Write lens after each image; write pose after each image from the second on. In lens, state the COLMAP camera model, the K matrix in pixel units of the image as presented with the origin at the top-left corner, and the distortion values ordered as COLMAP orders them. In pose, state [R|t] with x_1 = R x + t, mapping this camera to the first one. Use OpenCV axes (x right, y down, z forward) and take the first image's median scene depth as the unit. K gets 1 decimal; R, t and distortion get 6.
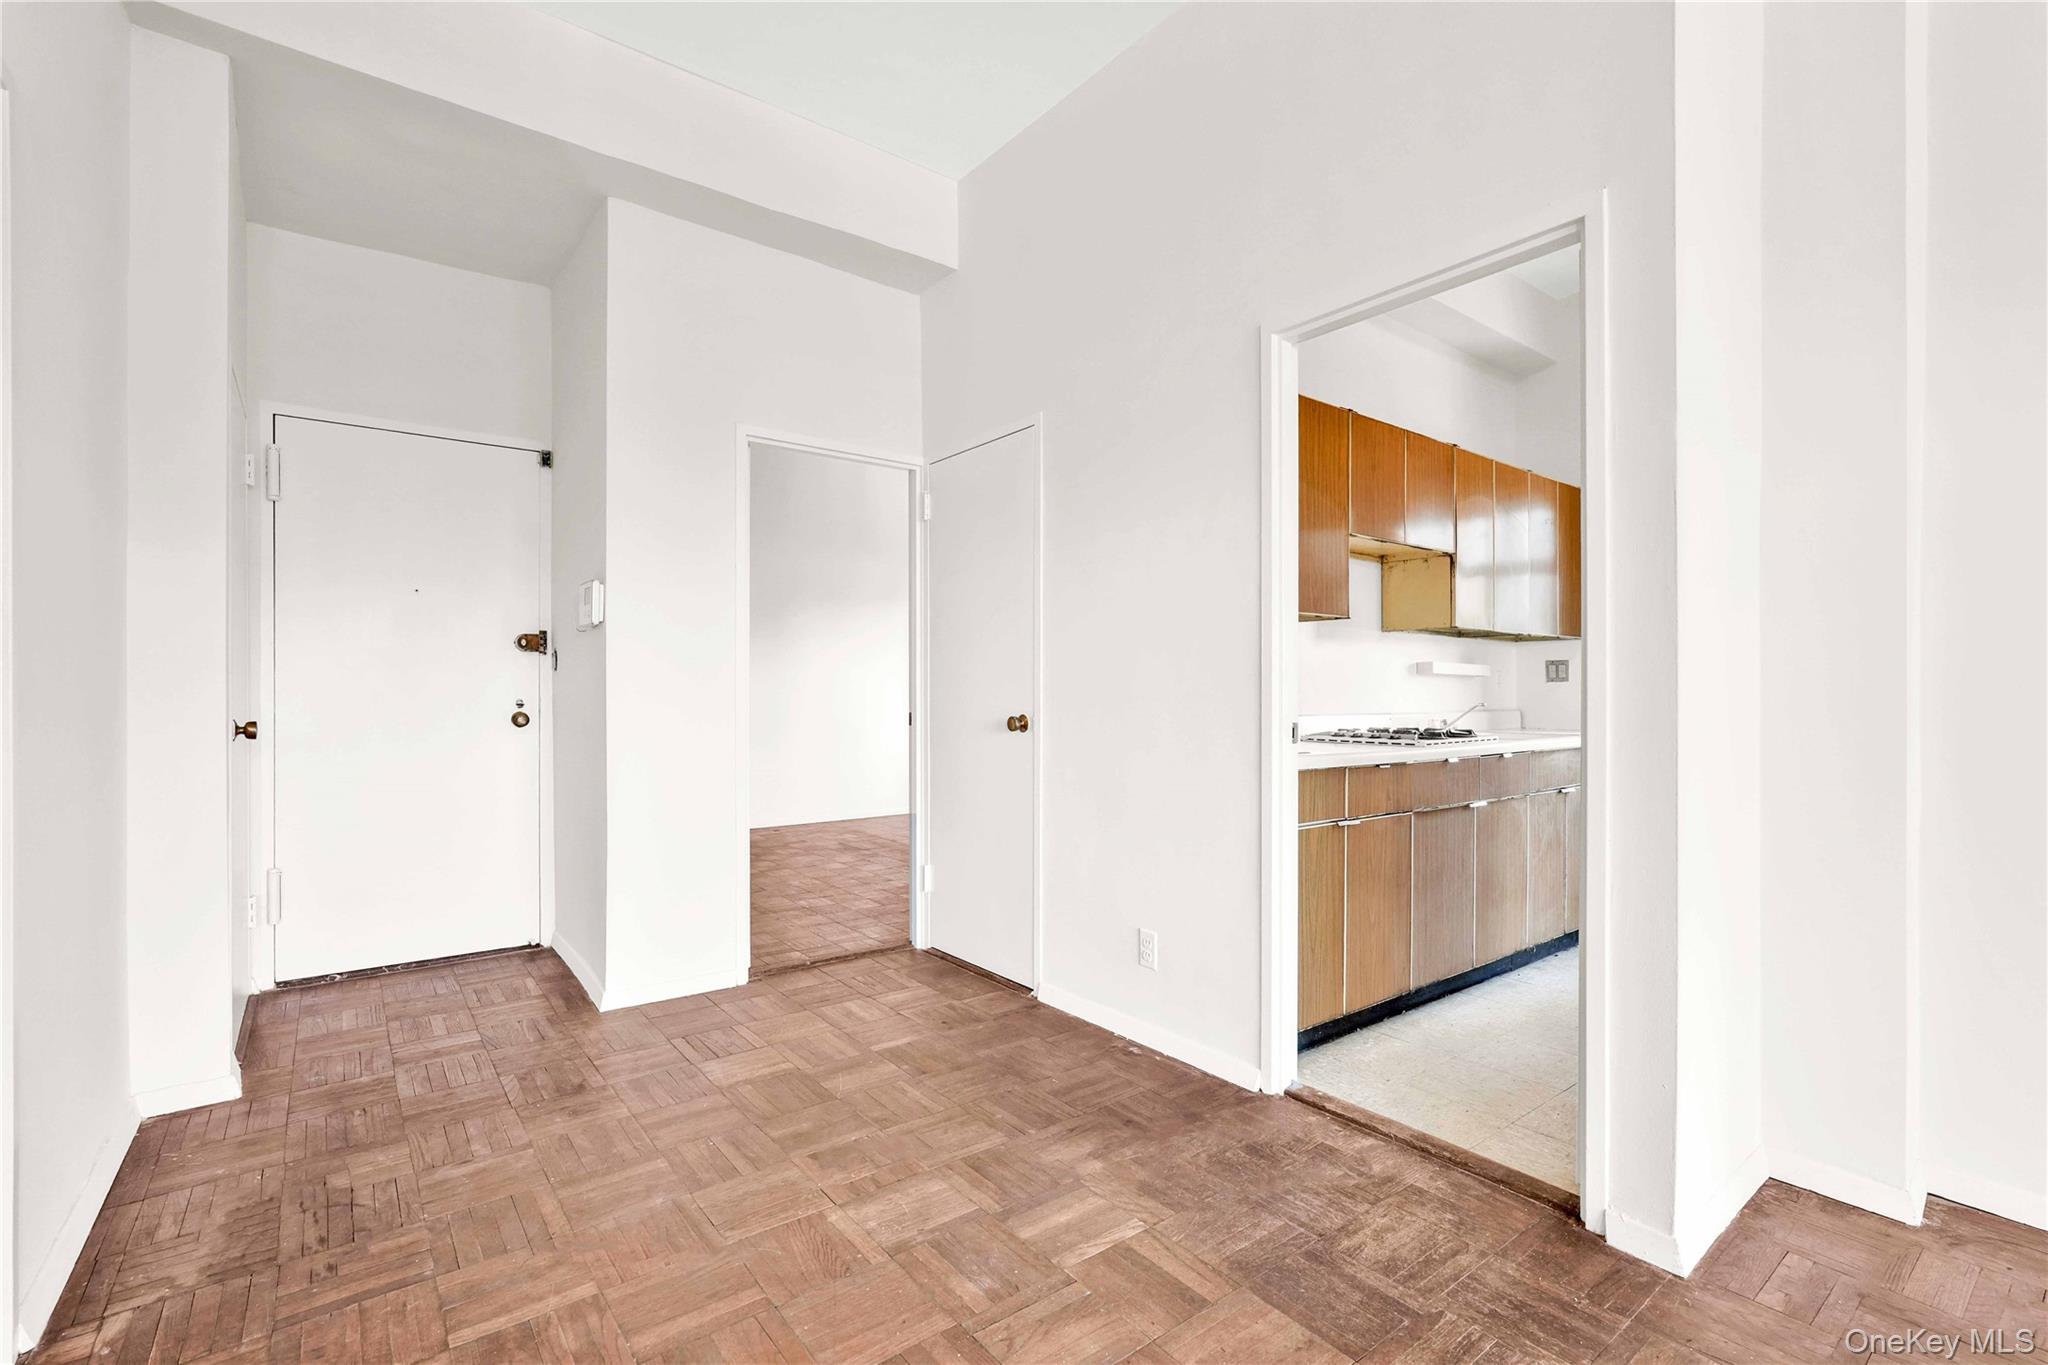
lens RADIAL K [[920.8, 0, 1028.2], [0, 920.8, 697.2], [0, 0, 1]] dist [-0.012749, 0.008057]
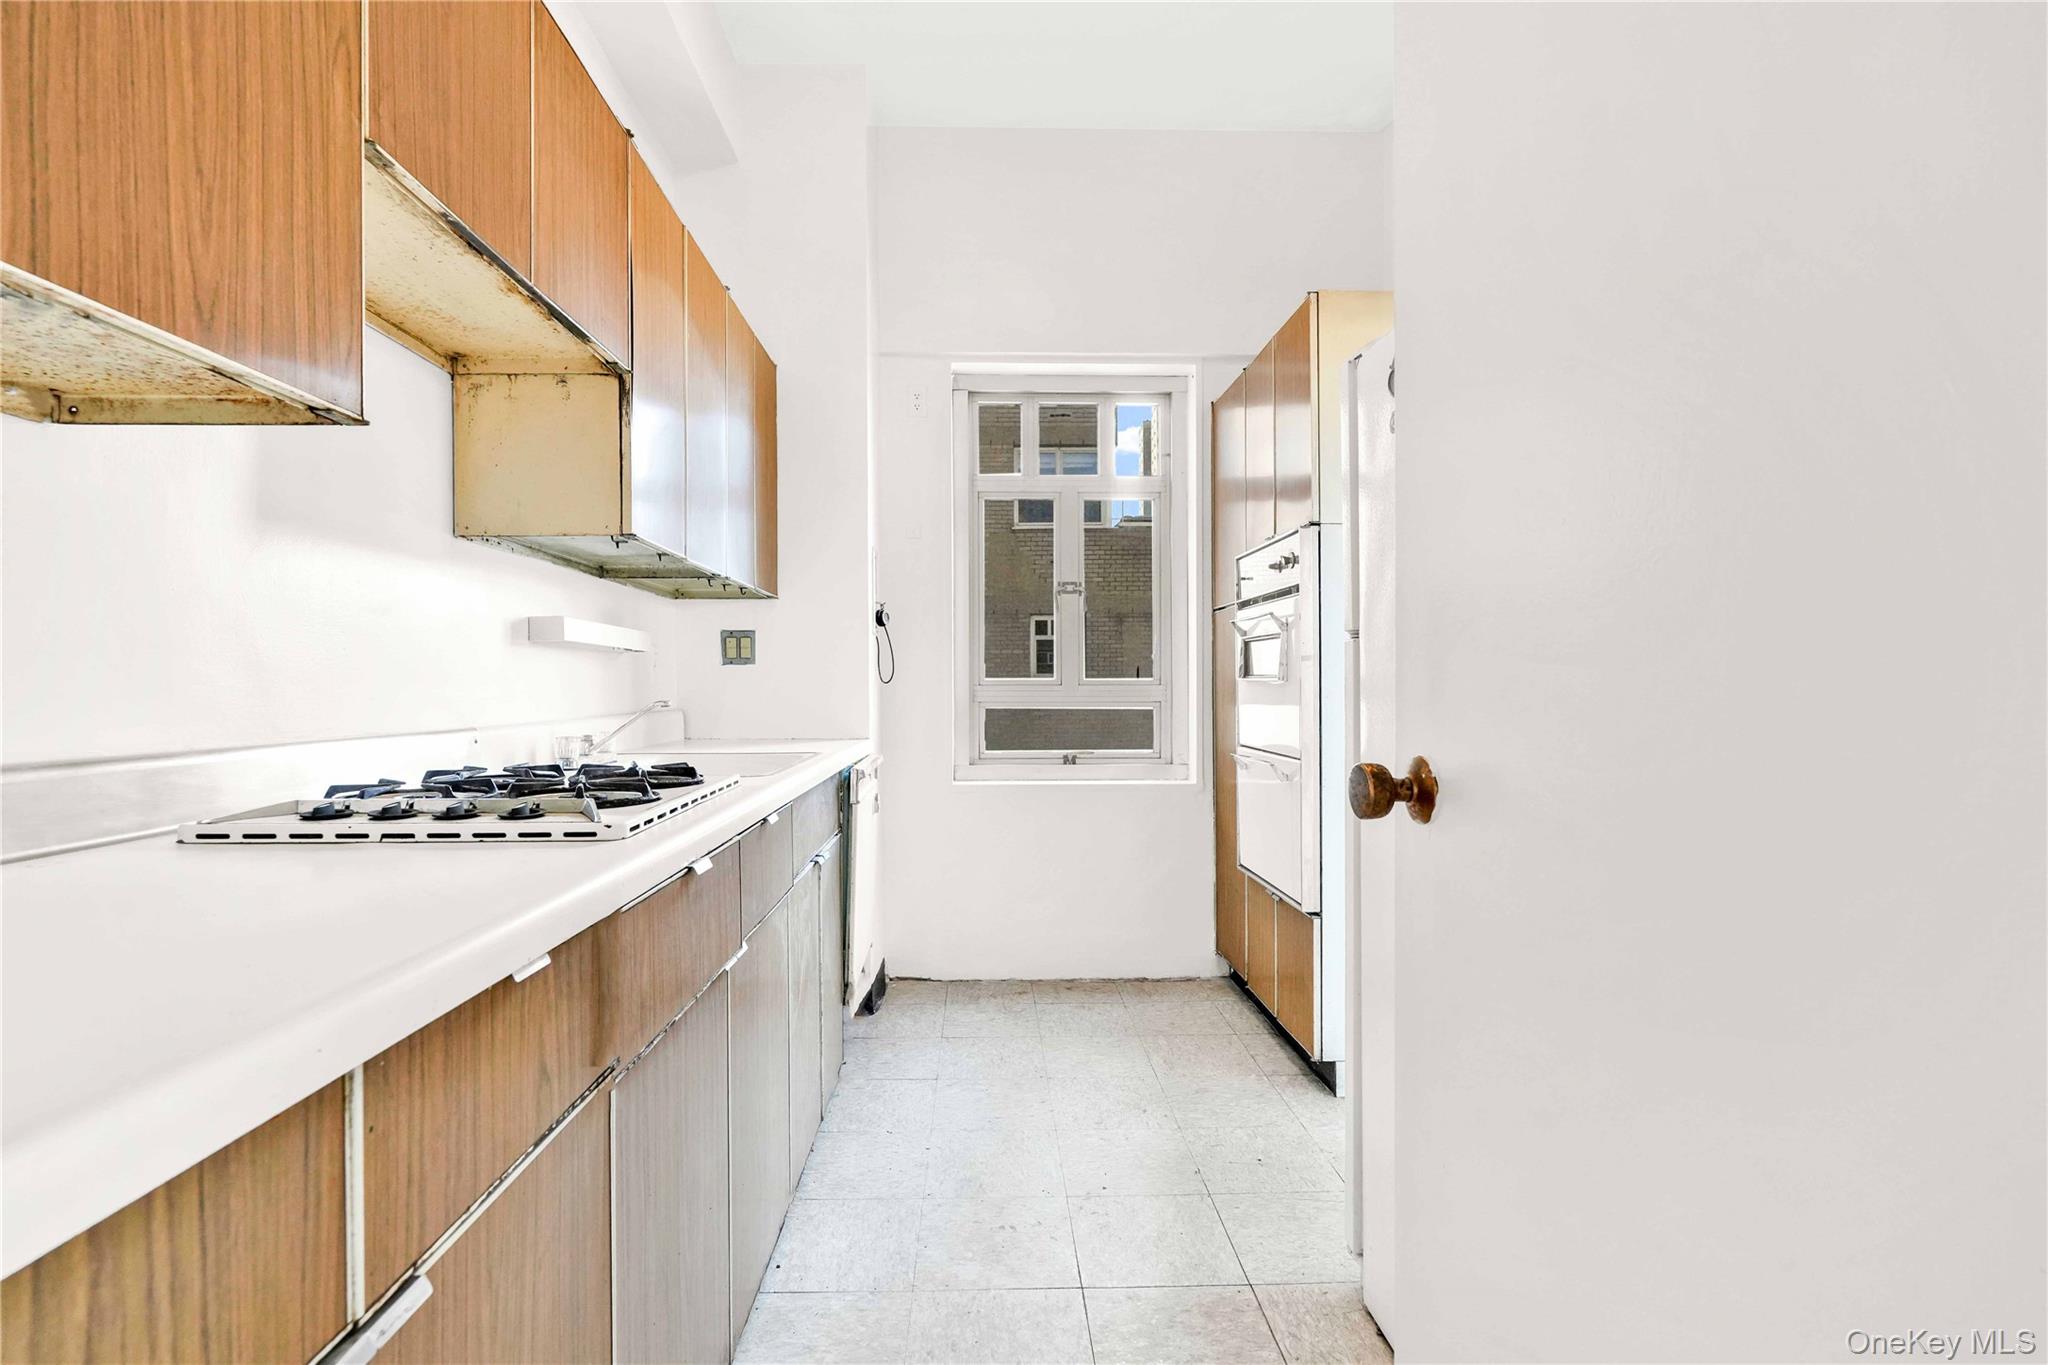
lens RADIAL K [[920.8, 0, 1018.6], [0, 920.8, 690.4], [0, 0, 1]] dist [-0.012749, 0.008057]
pose [[0.576942, -0.006799, 0.816757, 0.295969], [0.004863, 0.999976, 0.004889, -0.001147], [-0.816771, 0.001151, 0.576961, 0.850712]]
